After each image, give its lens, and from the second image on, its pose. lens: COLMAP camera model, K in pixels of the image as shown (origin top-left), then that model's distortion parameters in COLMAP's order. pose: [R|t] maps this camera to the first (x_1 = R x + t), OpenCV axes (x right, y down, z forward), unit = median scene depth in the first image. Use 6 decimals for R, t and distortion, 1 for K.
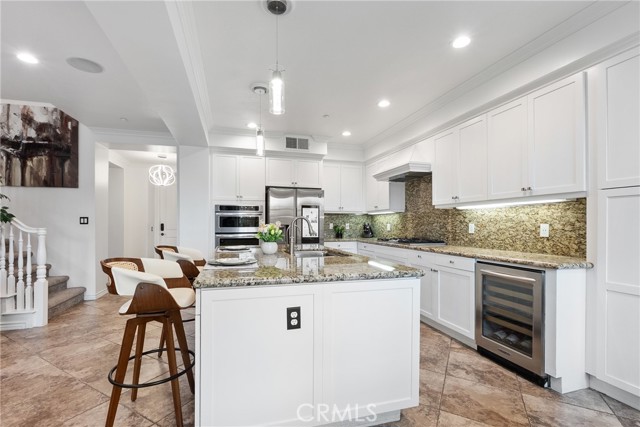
lens RADIAL K [[288.9, 0, 318.2], [0, 288.9, 224.5], [0, 0, 1]] dist [-0.000151, 0.000006]
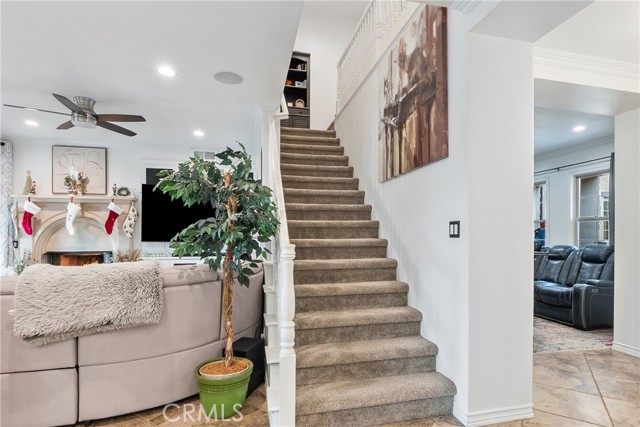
lens RADIAL K [[322.8, 0, 322.8], [0, 322.8, 228.3], [0, 0, 1]] dist [-0.000591, -0.000830]
pose [[-0.055885, -0.007757, -0.998407, -0.323049], [-0.004392, 0.999962, -0.007523, -0.010647], [0.998428, 0.003965, -0.055917, 0.847958]]
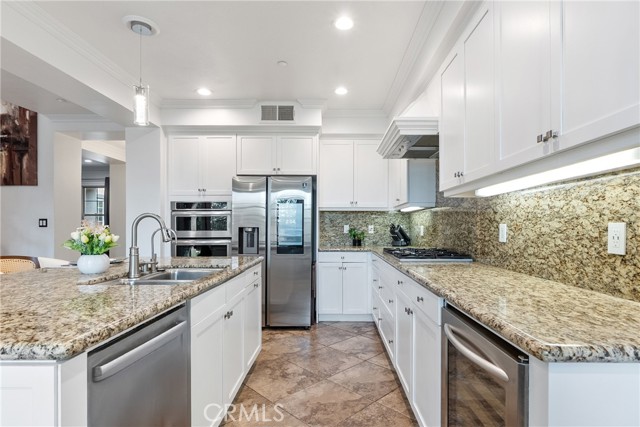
lens RADIAL K [[336.5, 0, 338.4], [0, 336.5, 227.6], [0, 0, 1]] dist [0.001836, 0.000408]
pose [[0.962214, -0.001954, -0.272286, 0.331561], [0.001773, 0.999998, -0.000912, 0.003157], [0.272287, 0.000395, 0.962216, 0.269459]]
